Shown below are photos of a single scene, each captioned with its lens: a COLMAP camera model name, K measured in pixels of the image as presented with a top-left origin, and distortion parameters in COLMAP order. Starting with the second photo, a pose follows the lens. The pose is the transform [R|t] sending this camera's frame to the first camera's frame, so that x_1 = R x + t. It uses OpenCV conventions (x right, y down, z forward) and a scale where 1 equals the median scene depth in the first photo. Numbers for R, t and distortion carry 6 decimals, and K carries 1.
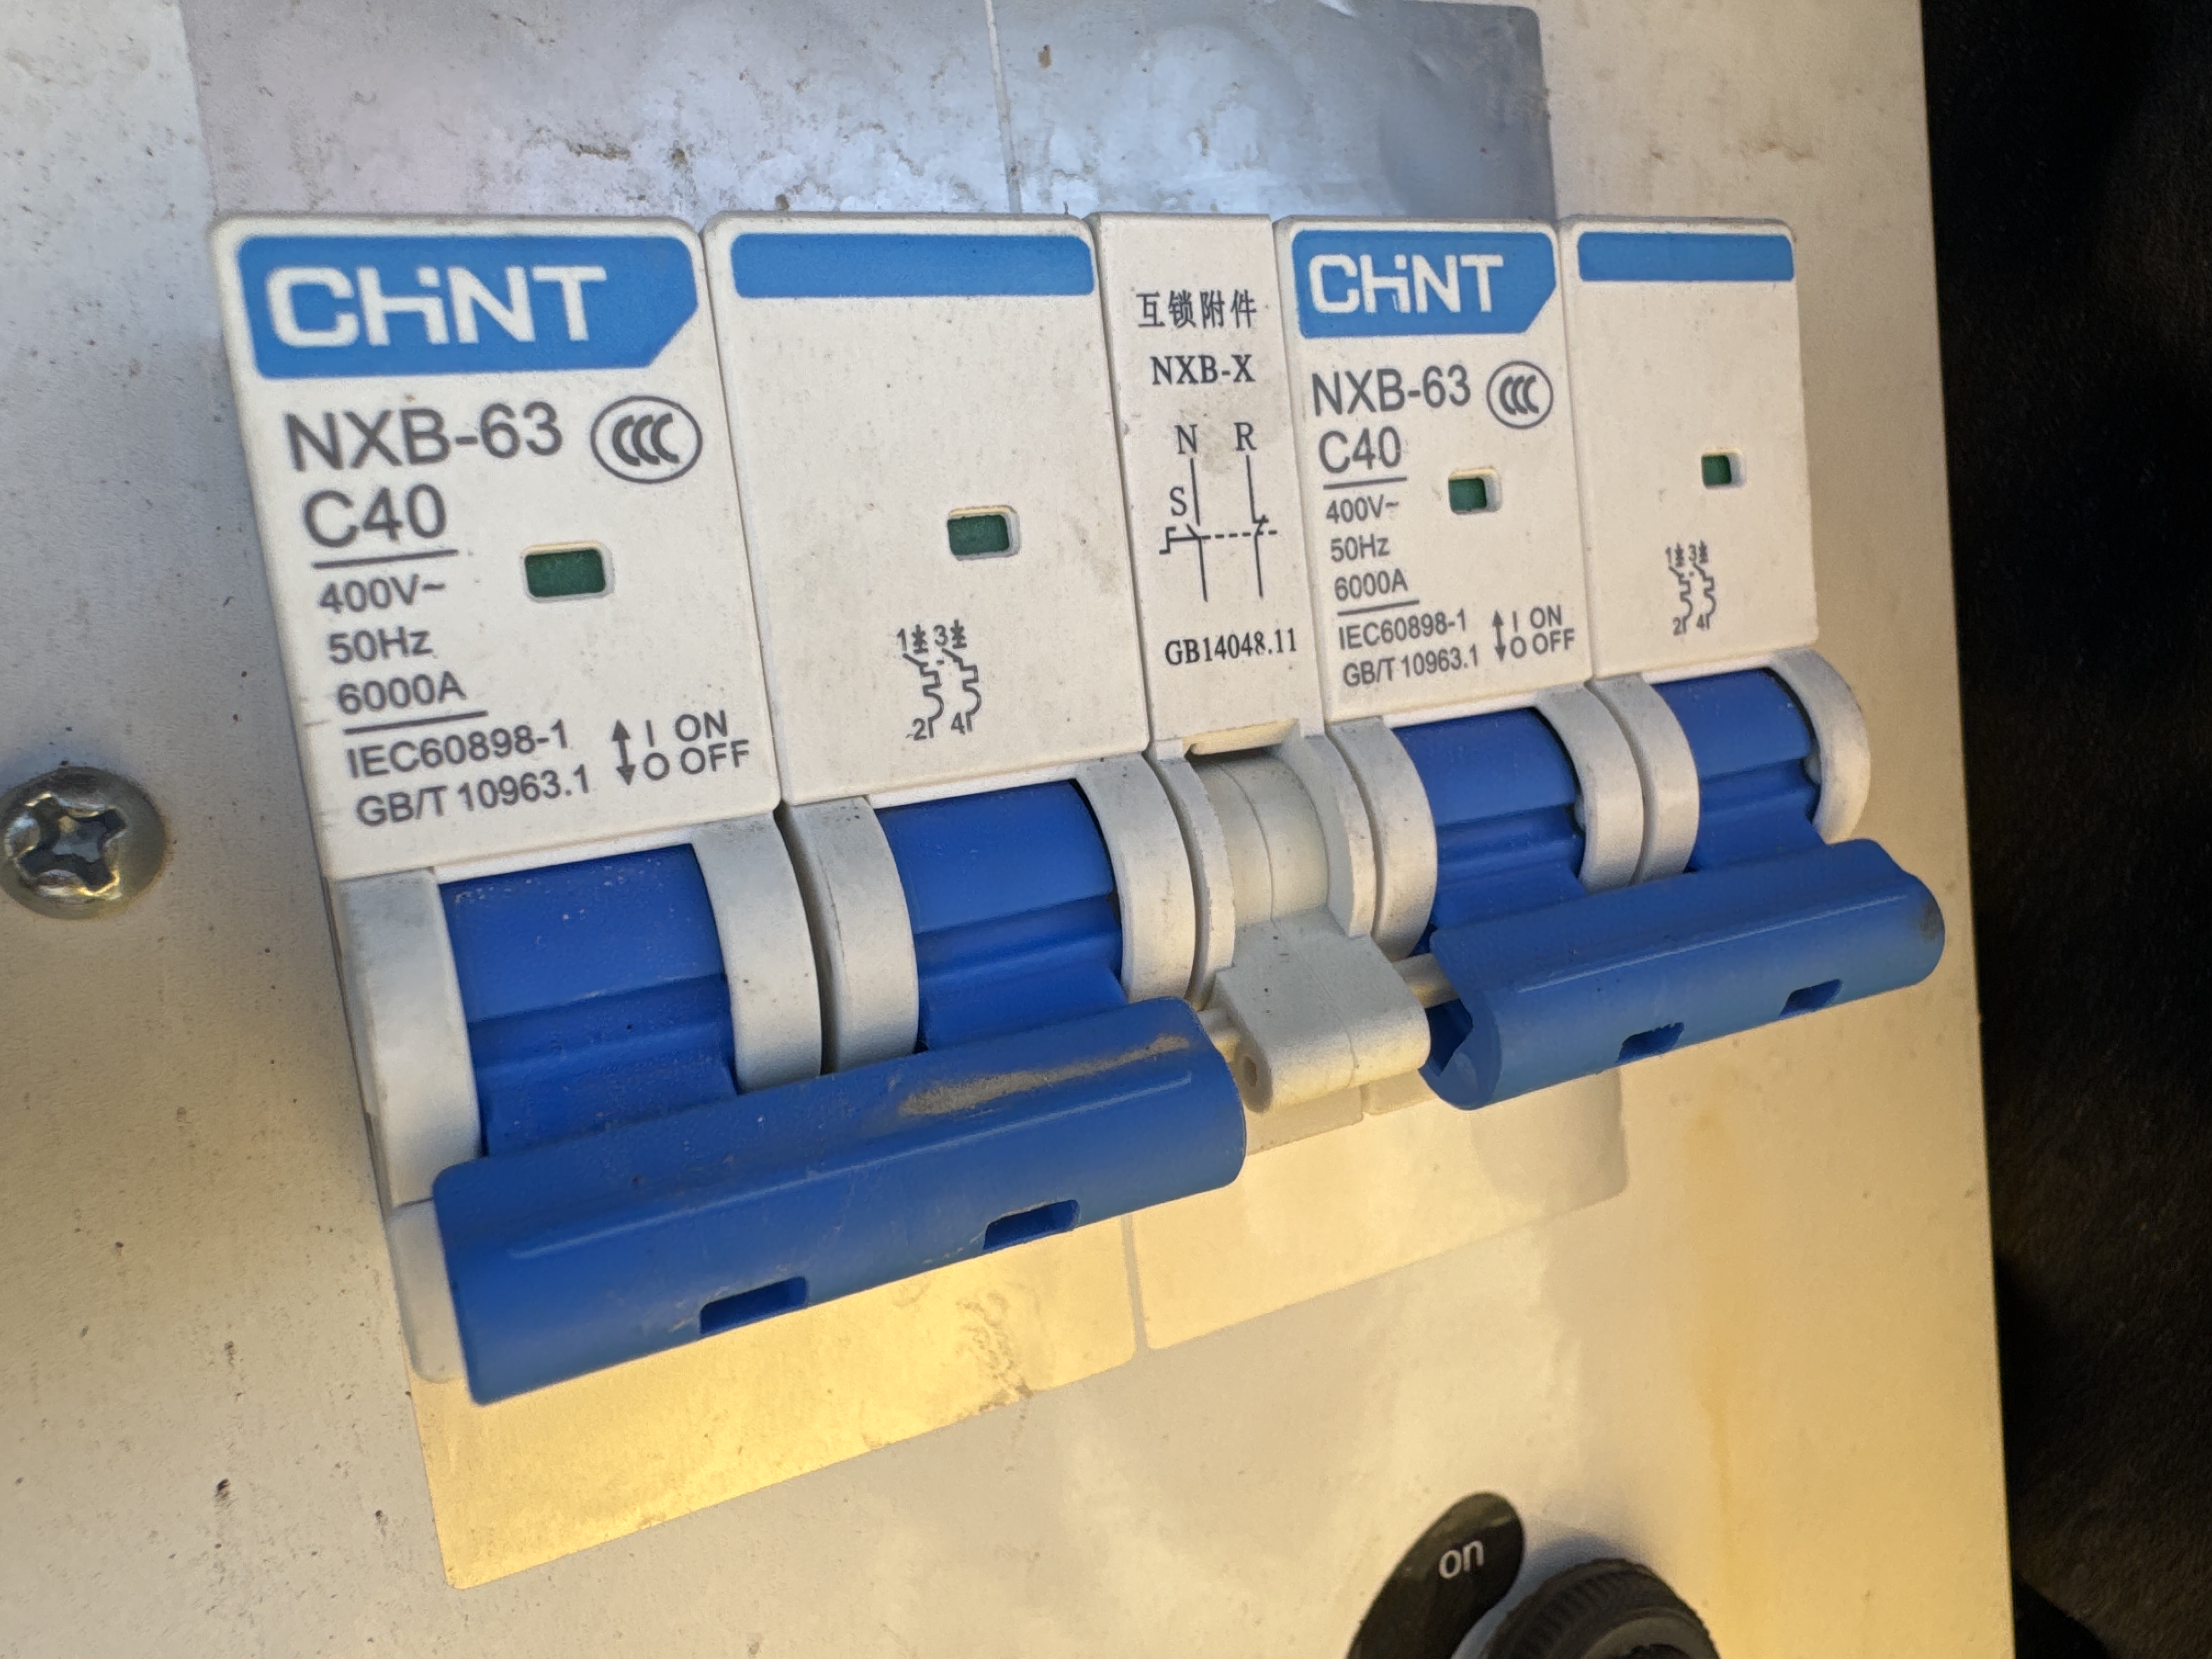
lens RADIAL K [[1560.4, 0, 1108.0], [0, 1560.4, 824.6], [0, 0, 1]] dist [-0.003309, -0.002742]
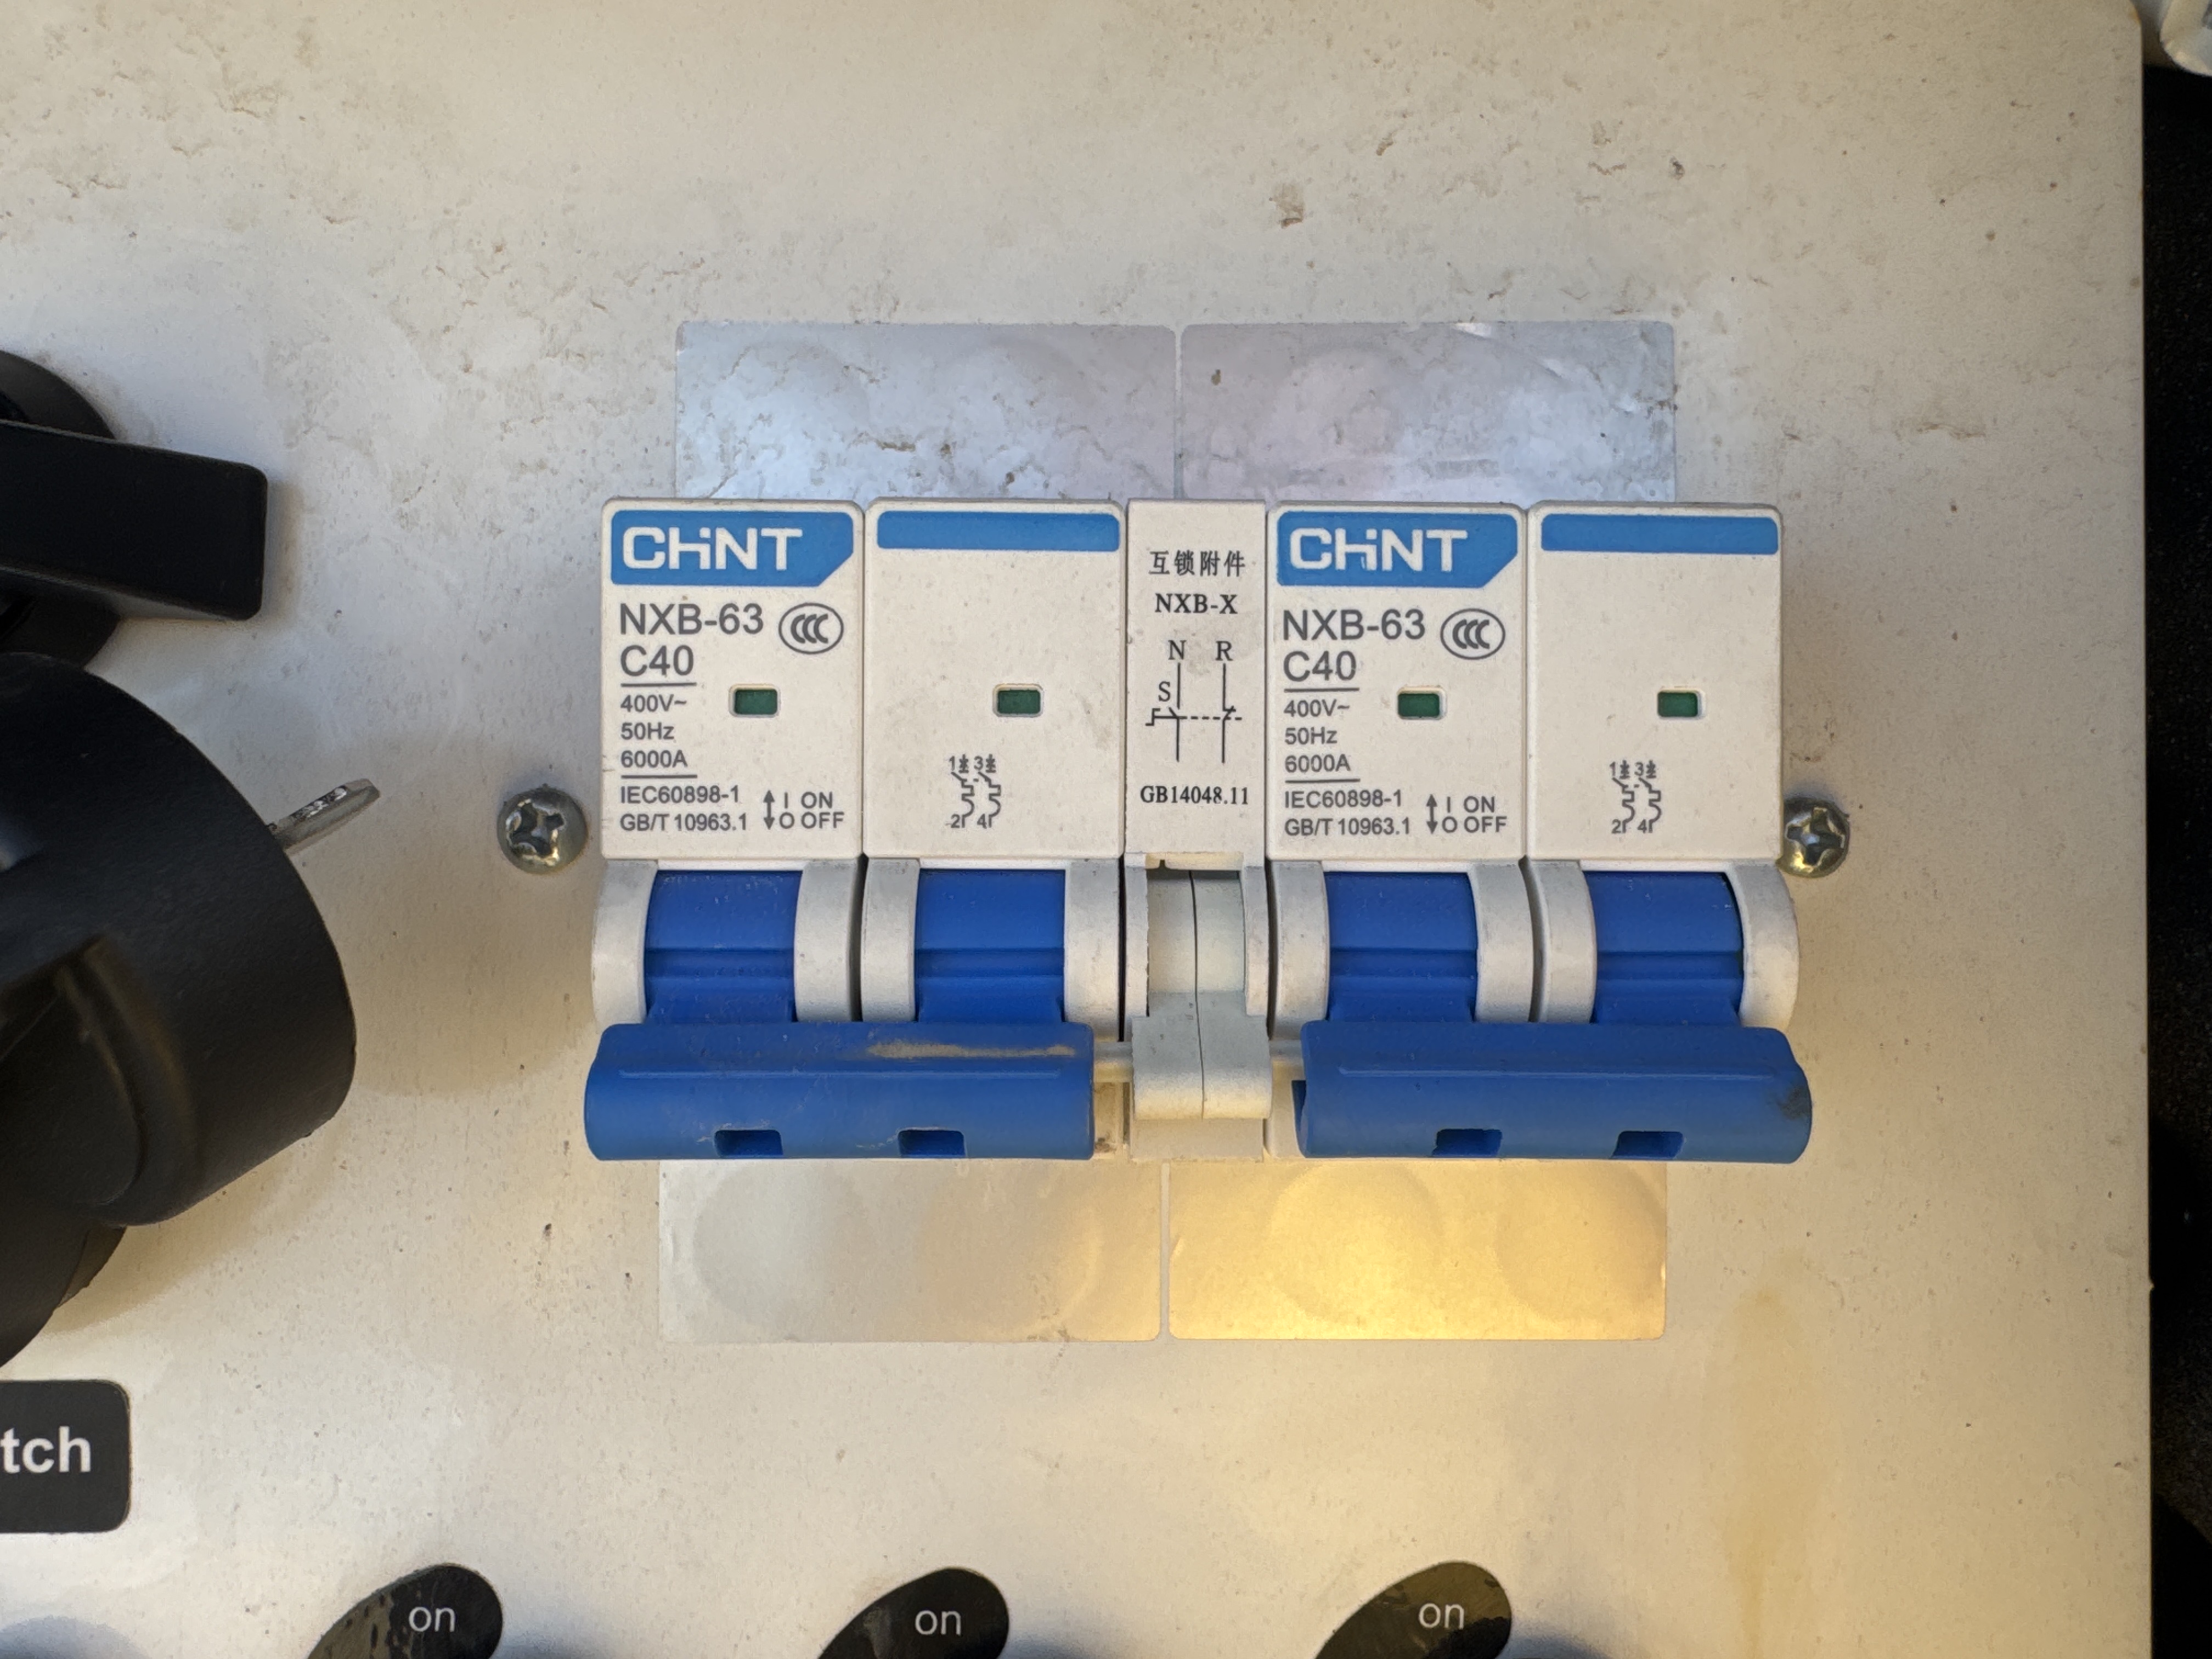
lens RADIAL K [[1545.3, 0, 1132.2], [0, 1545.3, 827.1], [0, 0, 1]] dist [-0.003233, 0.001454]
pose [[0.902341, 0.116639, -0.414940, 0.666719], [-0.160196, 0.984483, -0.071630, 0.026172], [0.400147, 0.131107, 0.907025, -0.316464]]
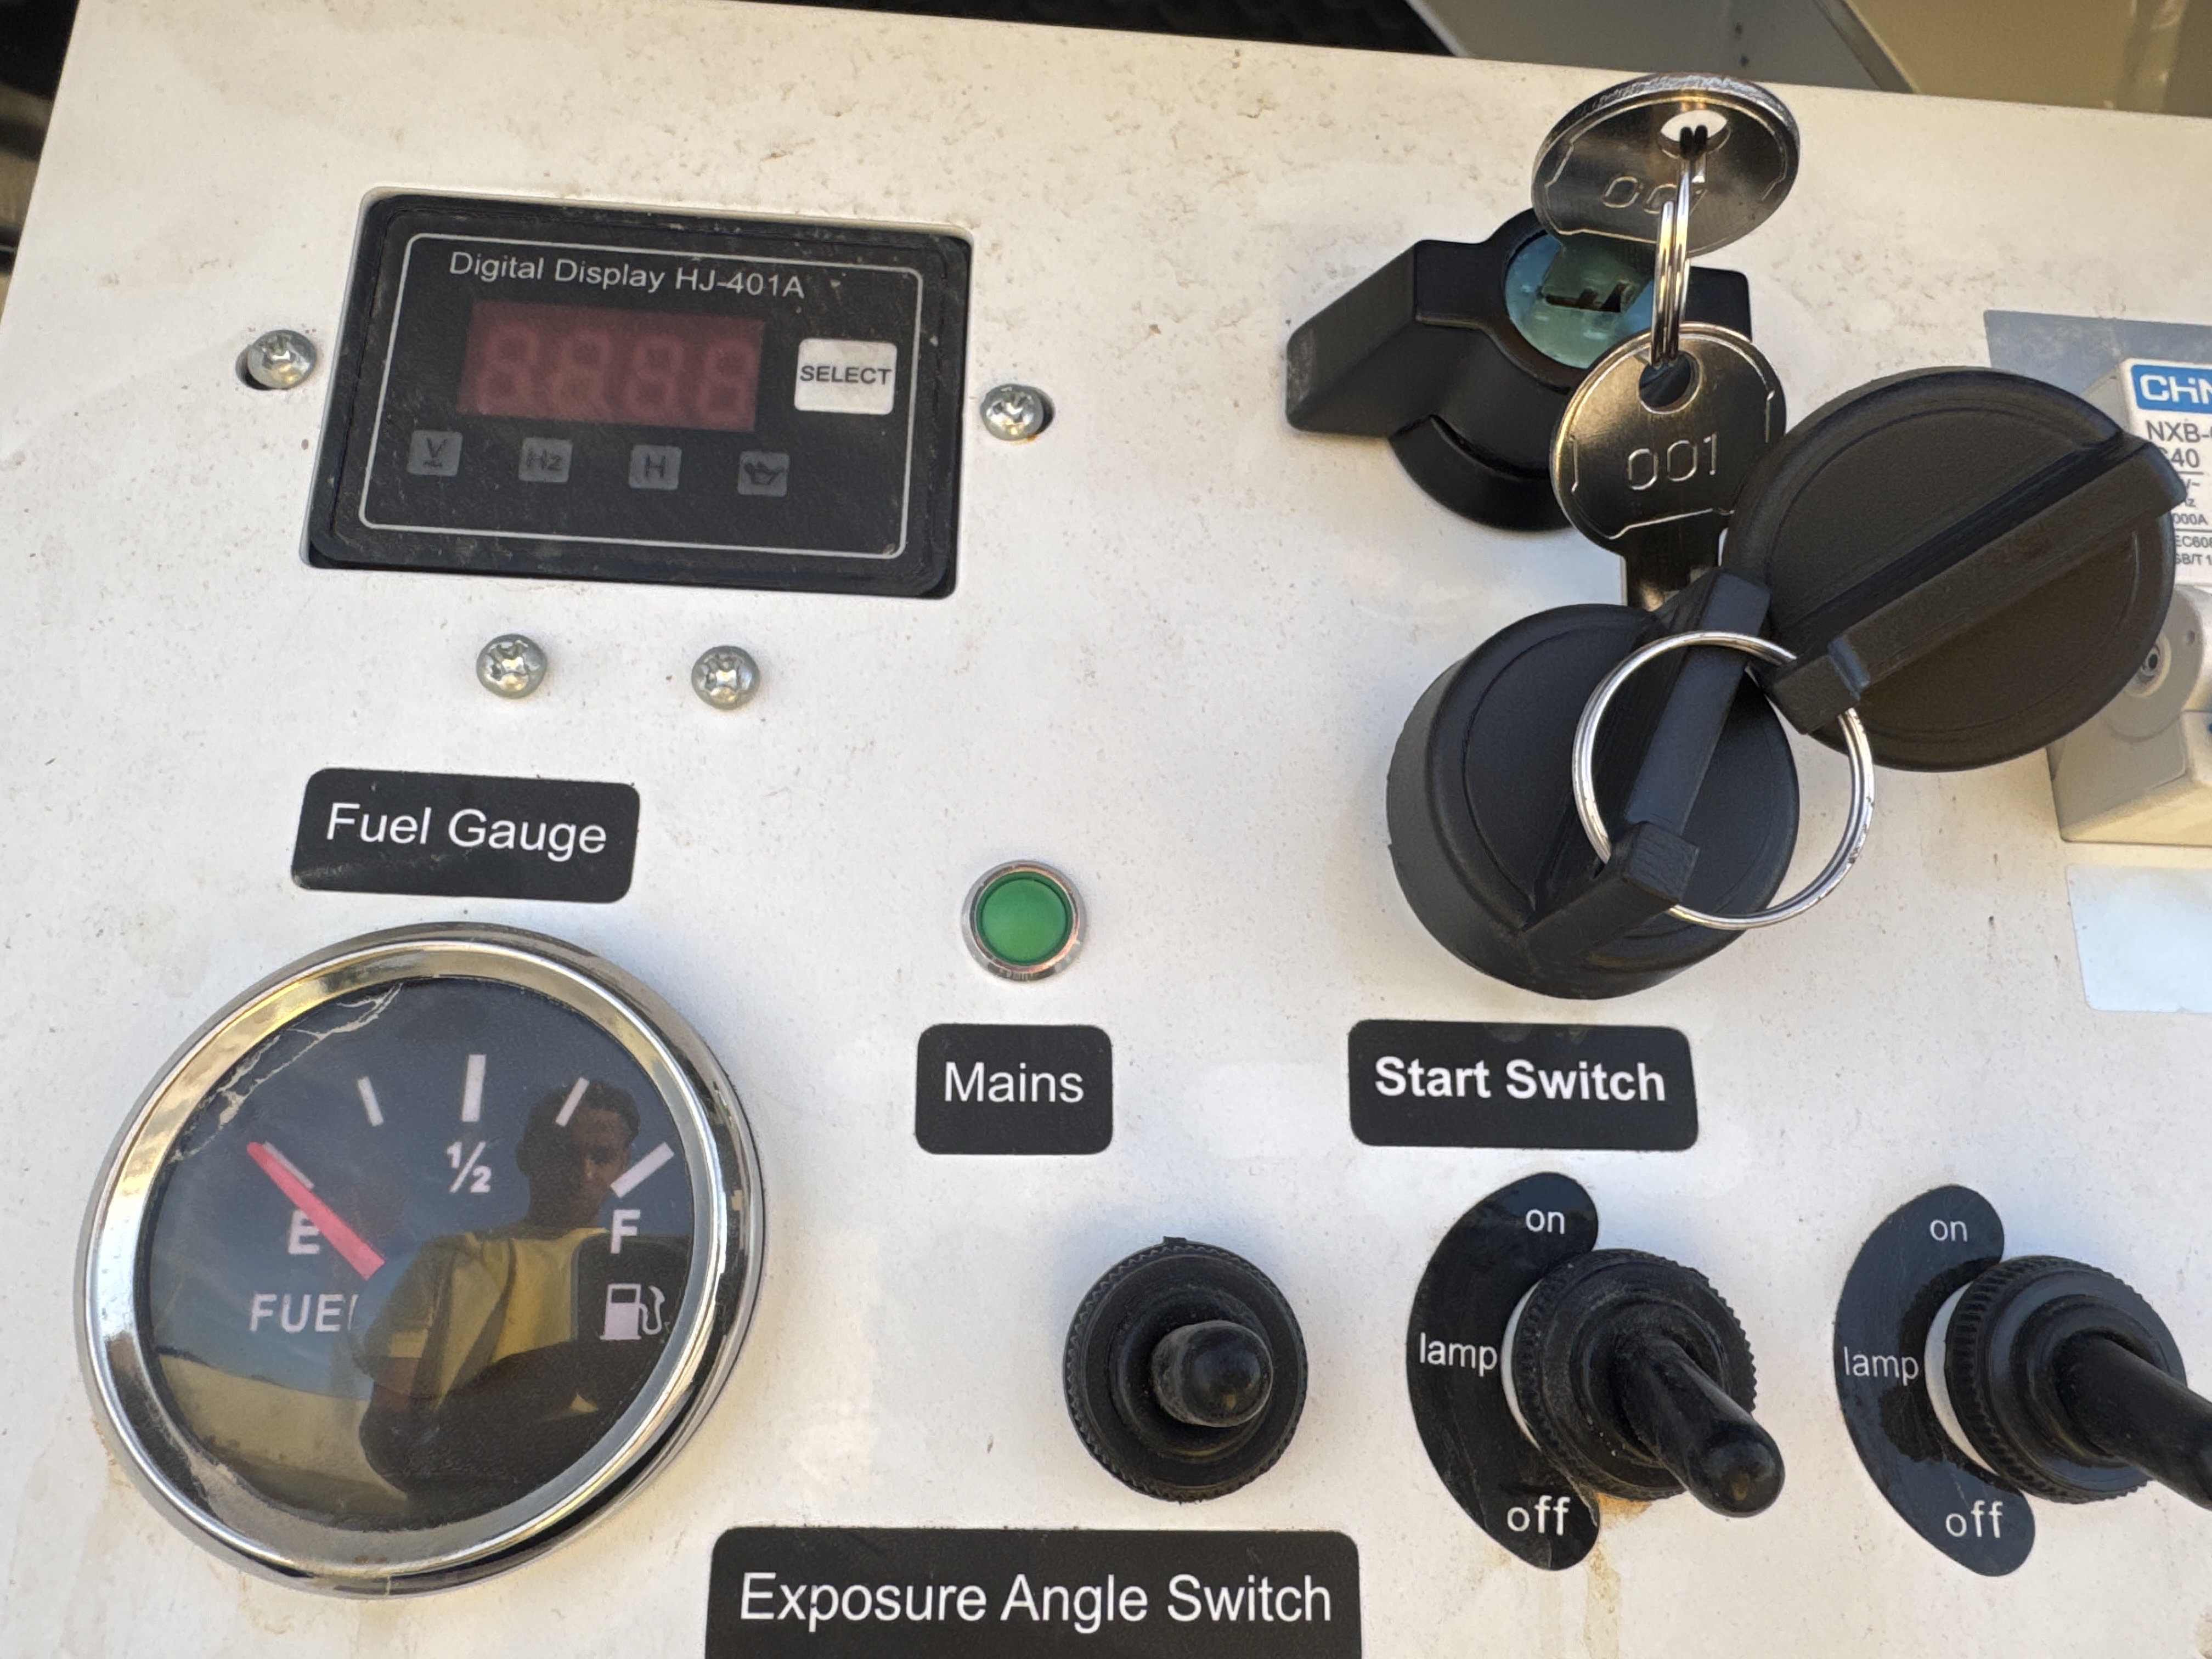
lens RADIAL K [[1545.3, 0, 1132.2], [0, 1545.3, 827.1], [0, 0, 1]] dist [-0.003233, 0.001454]
pose [[0.926874, 0.029955, -0.374176, -0.934510], [-0.167697, 0.924851, -0.341362, 1.312769], [0.335831, 0.379148, 0.862244, -1.340373]]
